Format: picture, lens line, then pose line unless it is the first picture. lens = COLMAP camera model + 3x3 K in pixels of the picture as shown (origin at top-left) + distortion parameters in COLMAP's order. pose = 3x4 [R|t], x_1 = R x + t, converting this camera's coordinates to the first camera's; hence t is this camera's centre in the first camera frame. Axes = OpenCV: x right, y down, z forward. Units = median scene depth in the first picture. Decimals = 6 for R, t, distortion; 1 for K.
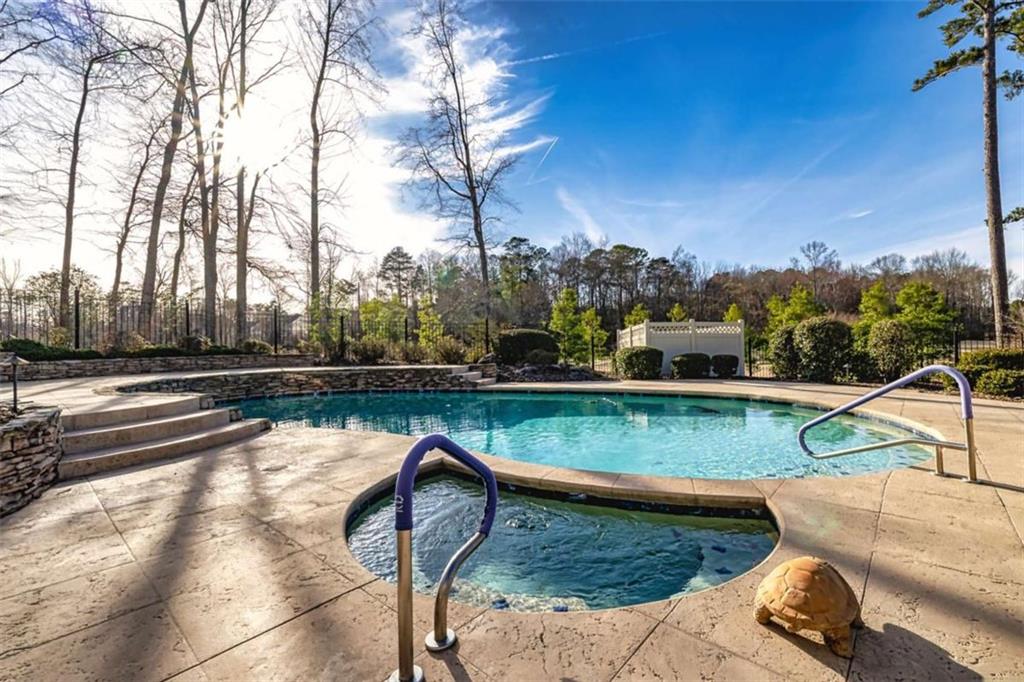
lens RADIAL K [[445.9, 0, 545.2], [0, 445.9, 340.0], [0, 0, 1]] dist [-0.002137, -0.000499]
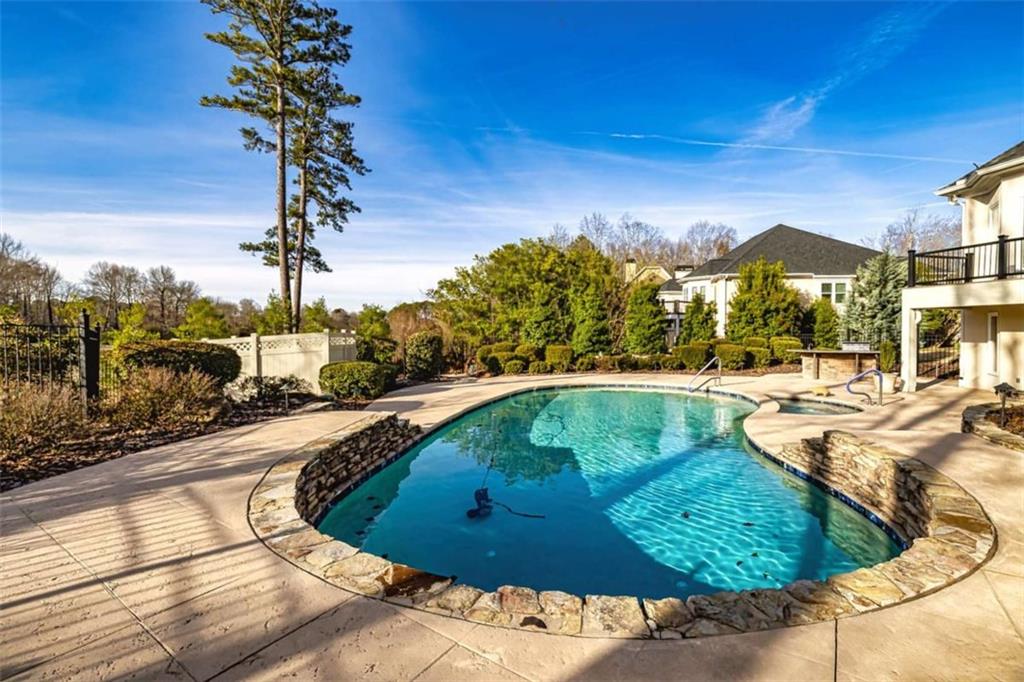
lens RADIAL K [[449.1, 0, 546.4], [0, 449.1, 342.7], [0, 0, 1]] dist [-0.000934, 0.000018]
pose [[-0.116297, -0.009588, 0.993168, -0.588315], [0.004881, 0.999936, 0.010225, -0.024144], [-0.993202, 0.006037, -0.116243, 0.619182]]
